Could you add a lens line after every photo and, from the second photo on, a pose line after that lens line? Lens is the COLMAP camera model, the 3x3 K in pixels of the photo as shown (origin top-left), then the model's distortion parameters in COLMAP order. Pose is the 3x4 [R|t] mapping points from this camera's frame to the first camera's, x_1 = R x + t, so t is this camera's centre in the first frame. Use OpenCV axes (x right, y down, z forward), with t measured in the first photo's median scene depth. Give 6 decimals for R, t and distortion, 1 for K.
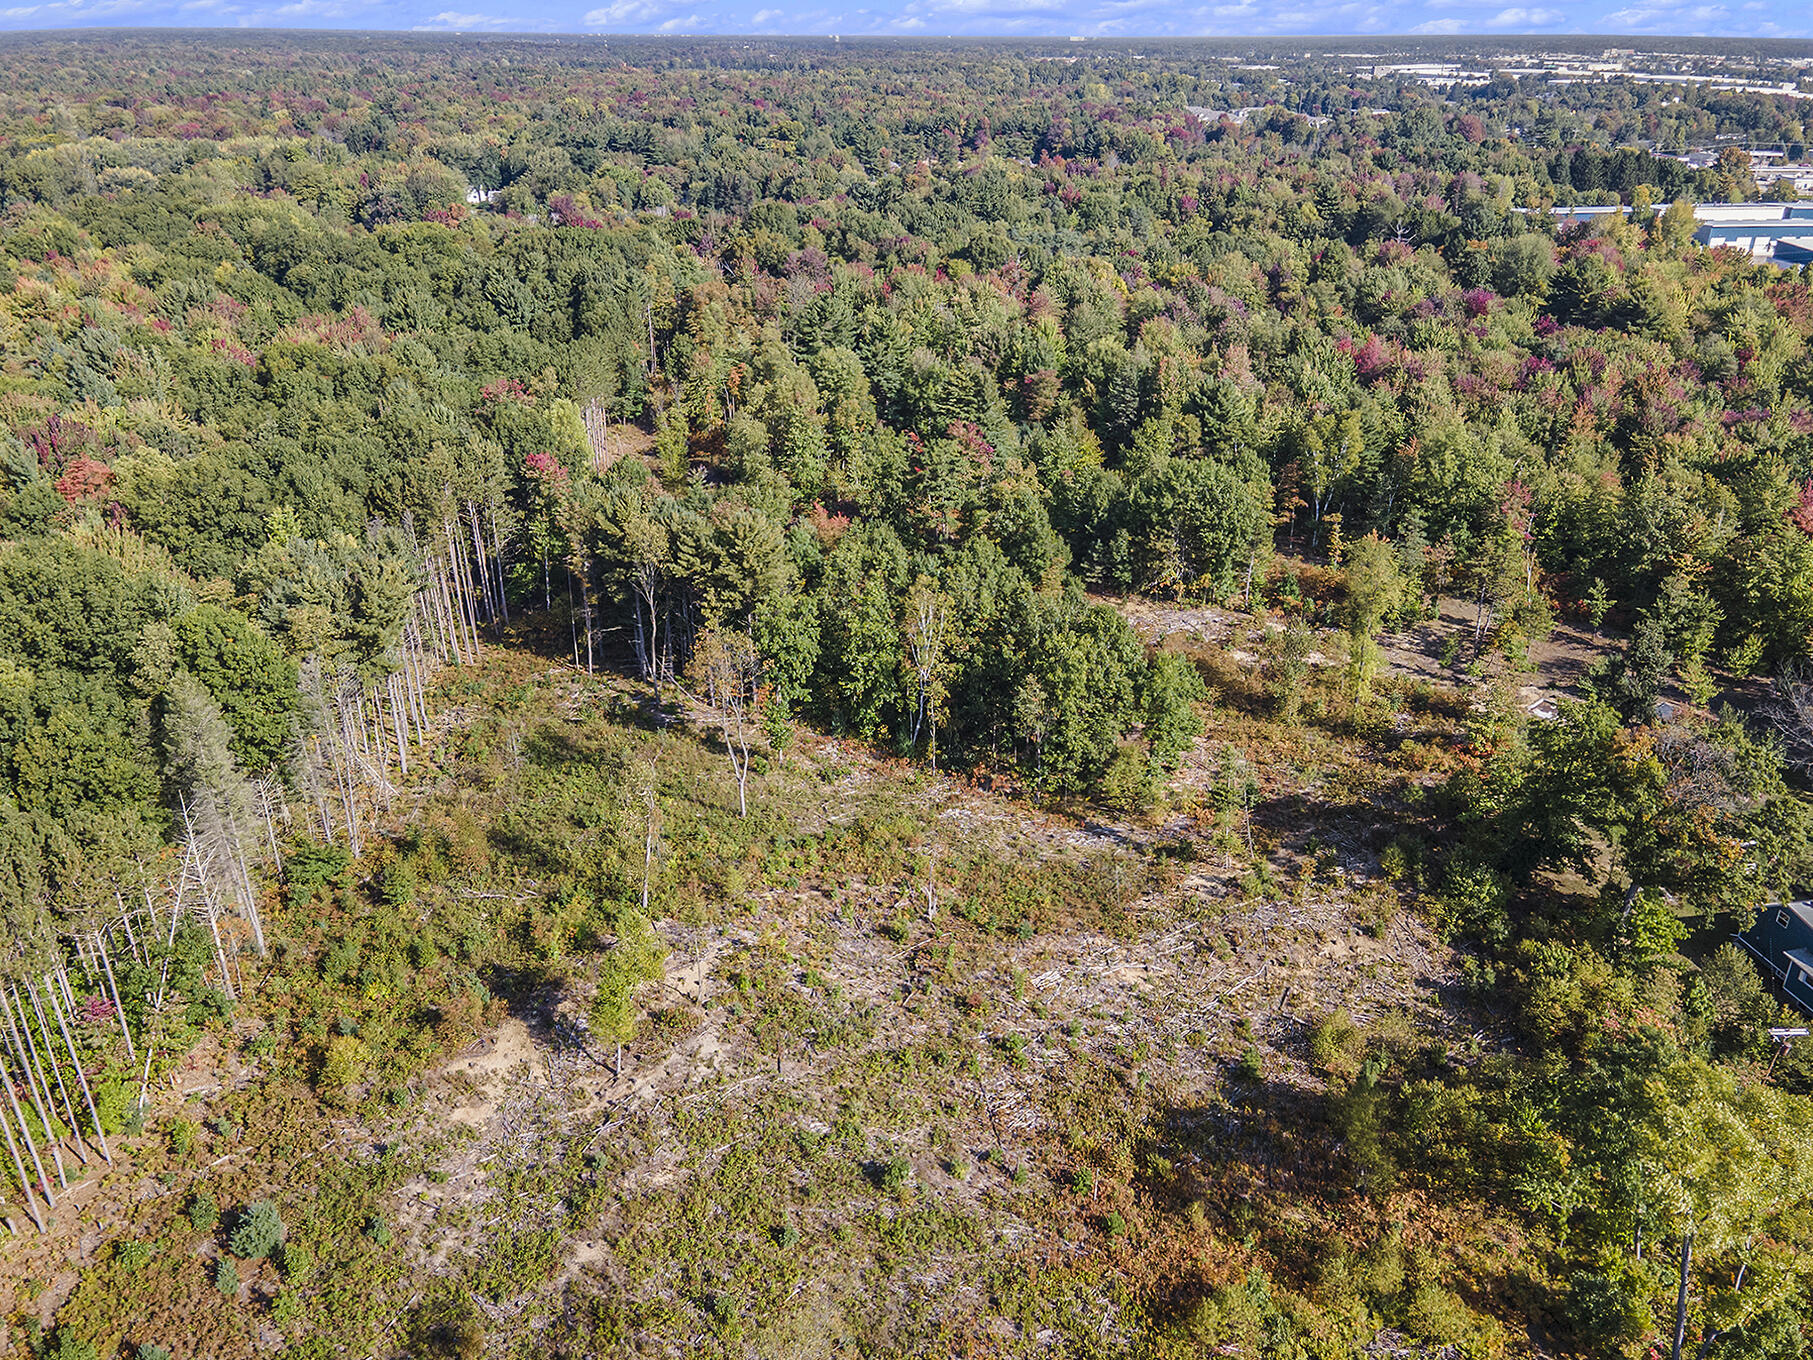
lens RADIAL K [[1340.3, 0, 955.4], [0, 1340.3, 636.4], [0, 0, 1]] dist [0.048788, 0.050331]
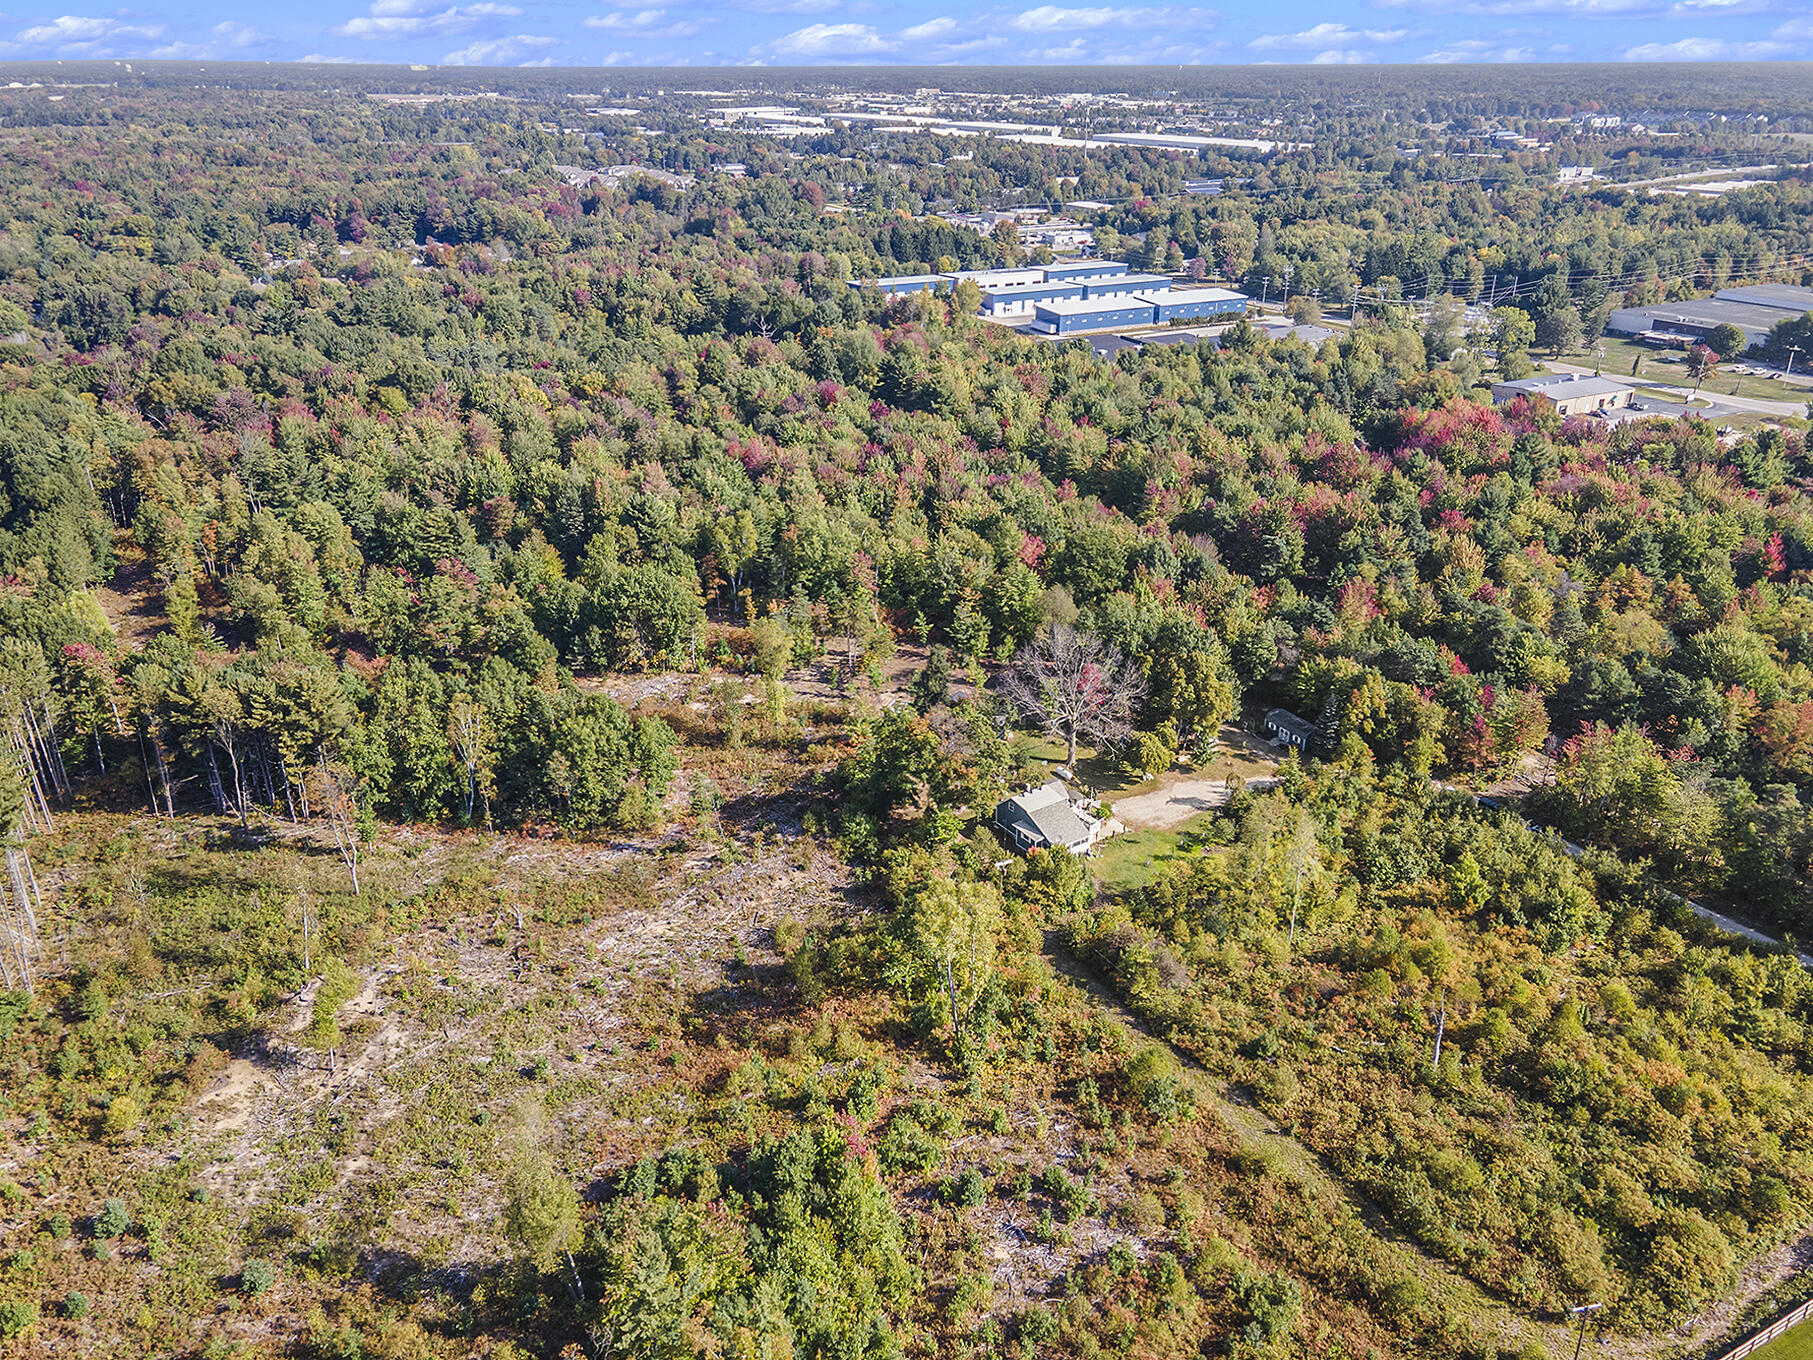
lens RADIAL K [[1334.6, 0, 905.4], [0, 1334.6, 659.6], [0, 0, 1]] dist [0.055640, 0.005229]
pose [[0.921100, -0.168094, 0.351170, -0.063146], [0.169018, 0.985208, 0.028261, -0.033243], [-0.350726, 0.033323, 0.935885, -0.353638]]
